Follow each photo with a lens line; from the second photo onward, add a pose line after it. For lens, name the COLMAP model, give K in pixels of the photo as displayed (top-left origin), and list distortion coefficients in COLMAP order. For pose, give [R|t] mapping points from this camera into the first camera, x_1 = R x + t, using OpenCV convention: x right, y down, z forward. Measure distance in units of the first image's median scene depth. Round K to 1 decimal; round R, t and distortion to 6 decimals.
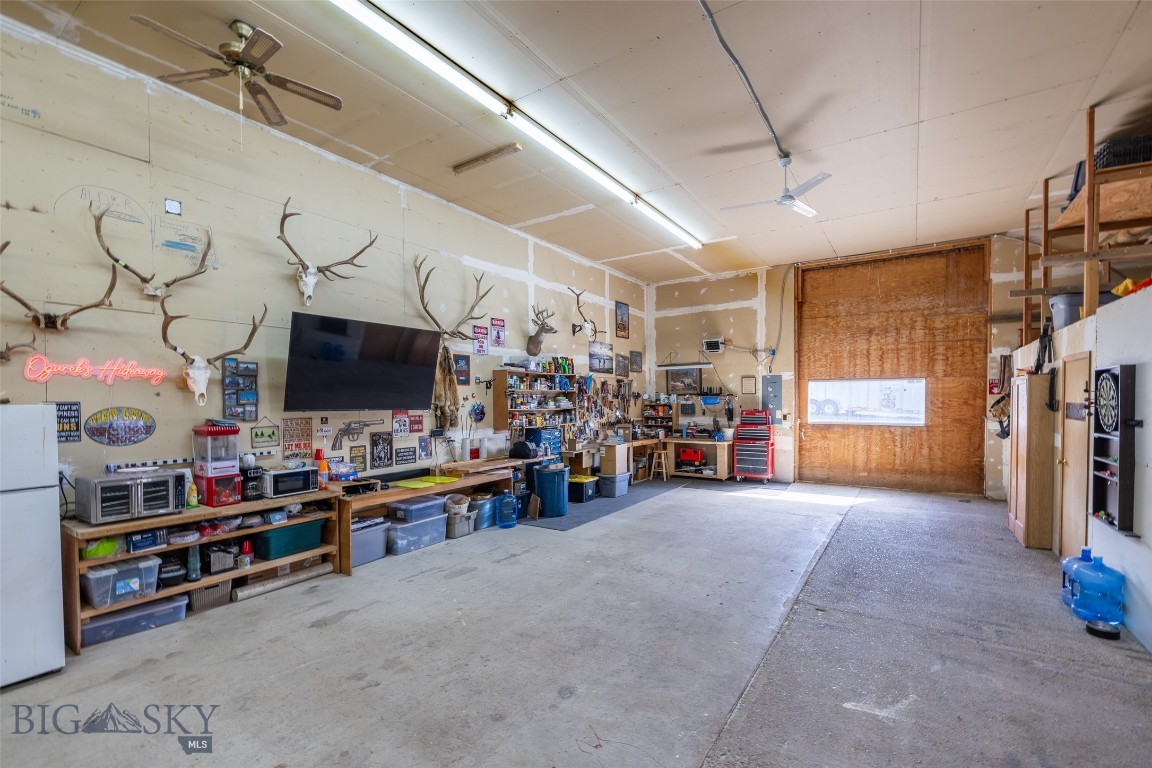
lens RADIAL K [[498.7, 0, 571.7], [0, 498.7, 413.0], [0, 0, 1]] dist [-0.000027, 0.000144]
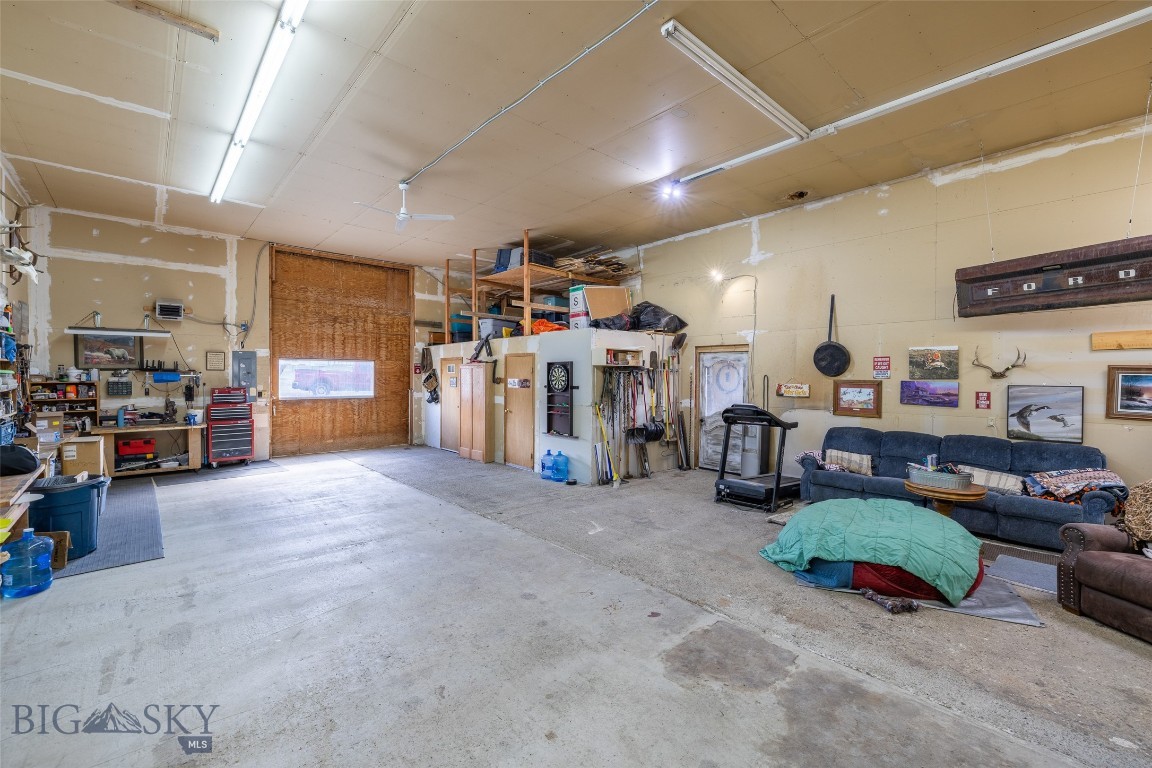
lens RADIAL K [[484.6, 0, 576.0], [0, 484.6, 384.0], [0, 0, 1]] dist [-0.000348, -0.000044]
pose [[0.239942, -0.009593, 0.970740, -0.380875], [0.023689, 0.999711, 0.004024, -0.001317], [-0.970498, 0.022030, 0.240100, 0.174587]]
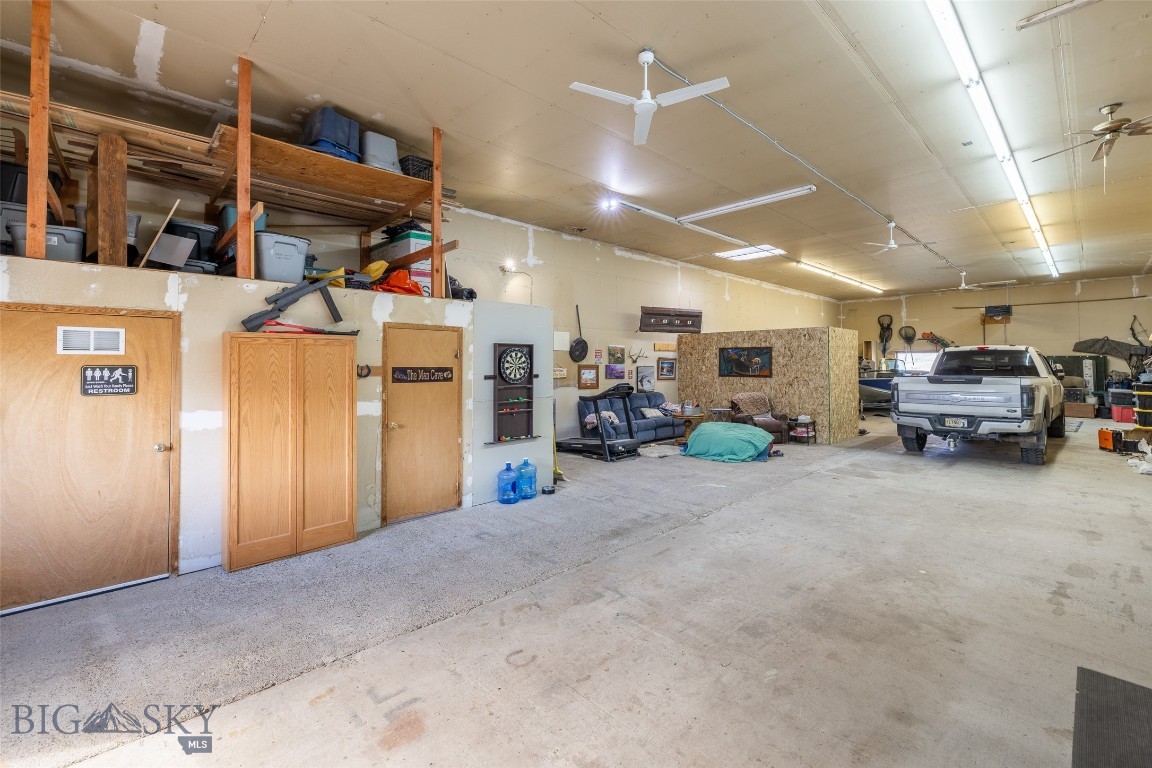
lens RADIAL K [[500.1, 0, 577.4], [0, 500.1, 356.9], [0, 0, 1]] dist [-0.001003, -0.000450]
pose [[-0.979470, 0.008977, 0.201388, 0.223585], [0.012278, 0.999810, 0.015146, -0.029152], [-0.201214, 0.017308, -0.979394, 1.047801]]
